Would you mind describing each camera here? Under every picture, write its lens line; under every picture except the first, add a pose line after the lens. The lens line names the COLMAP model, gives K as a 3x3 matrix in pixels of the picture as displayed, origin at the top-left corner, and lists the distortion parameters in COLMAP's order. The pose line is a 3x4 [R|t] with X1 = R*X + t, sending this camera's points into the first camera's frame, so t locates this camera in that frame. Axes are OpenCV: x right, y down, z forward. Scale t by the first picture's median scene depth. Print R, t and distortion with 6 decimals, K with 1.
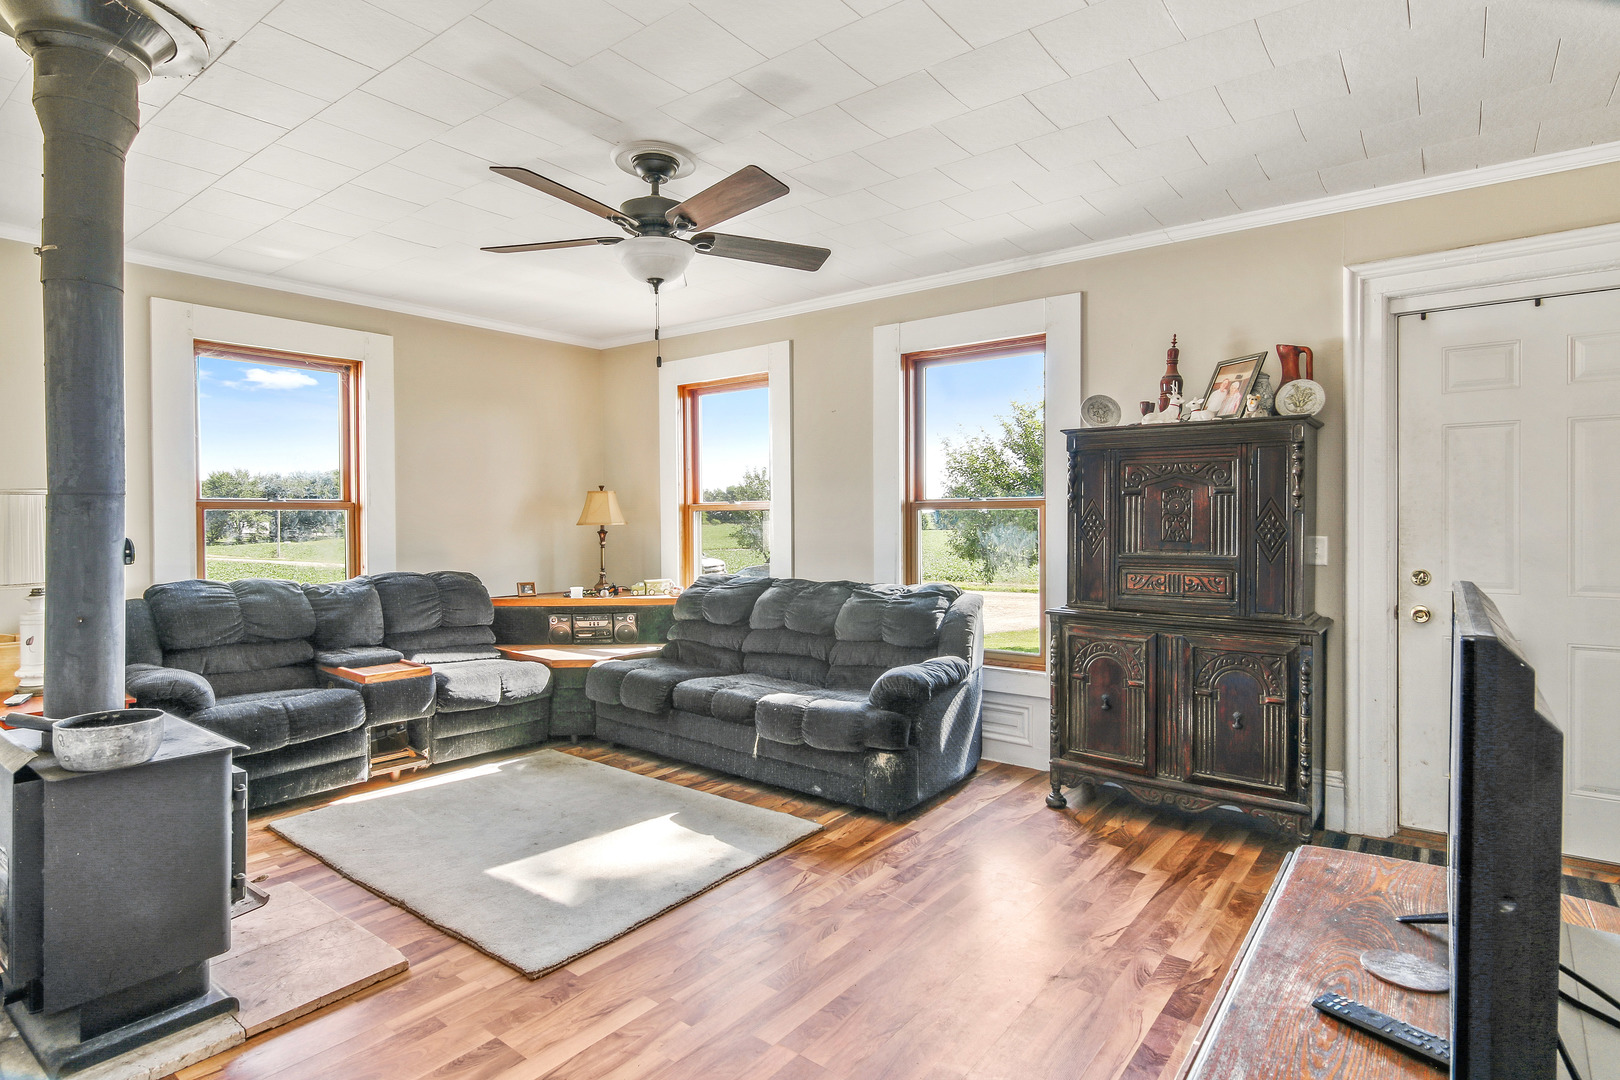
lens RADIAL K [[829.6, 0, 792.7], [0, 829.6, 513.3], [0, 0, 1]] dist [0.015100, -0.000399]
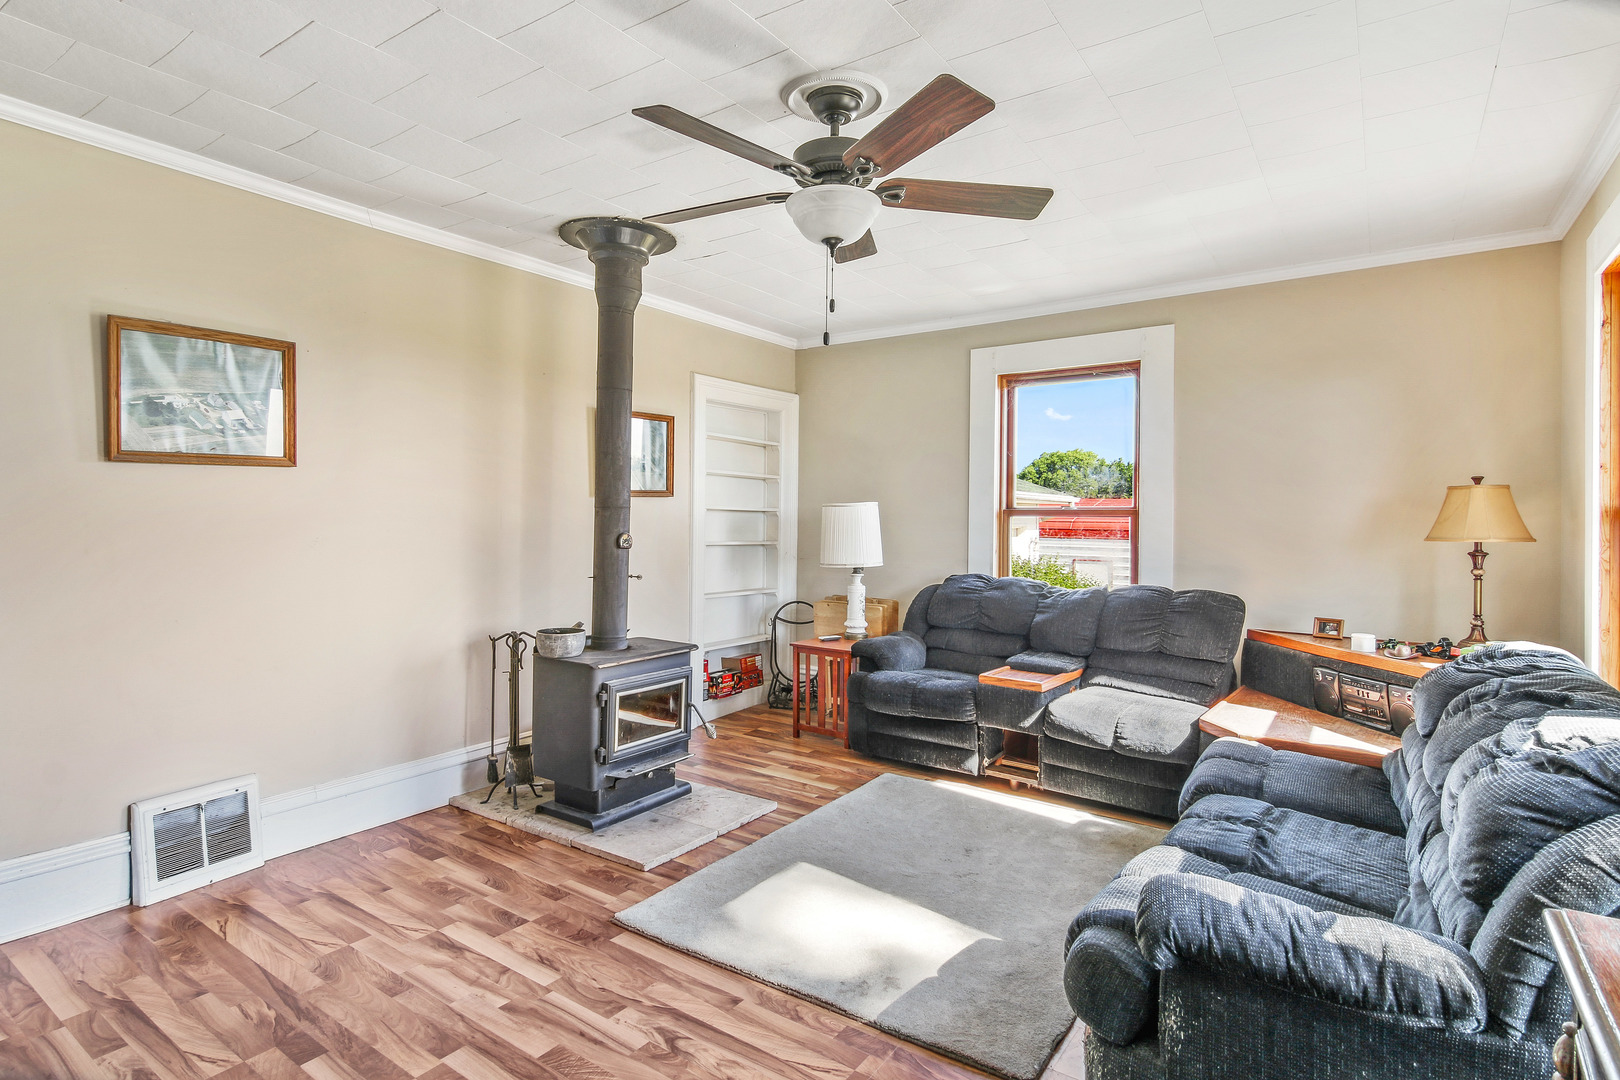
lens RADIAL K [[829.6, 0, 792.7], [0, 829.6, 513.3], [0, 0, 1]] dist [0.015100, -0.000399]
pose [[0.061846, -0.001200, -0.998085, 0.492620], [-0.004090, 0.999991, -0.001456, -0.005346], [0.998077, 0.004172, 0.061840, 0.671332]]
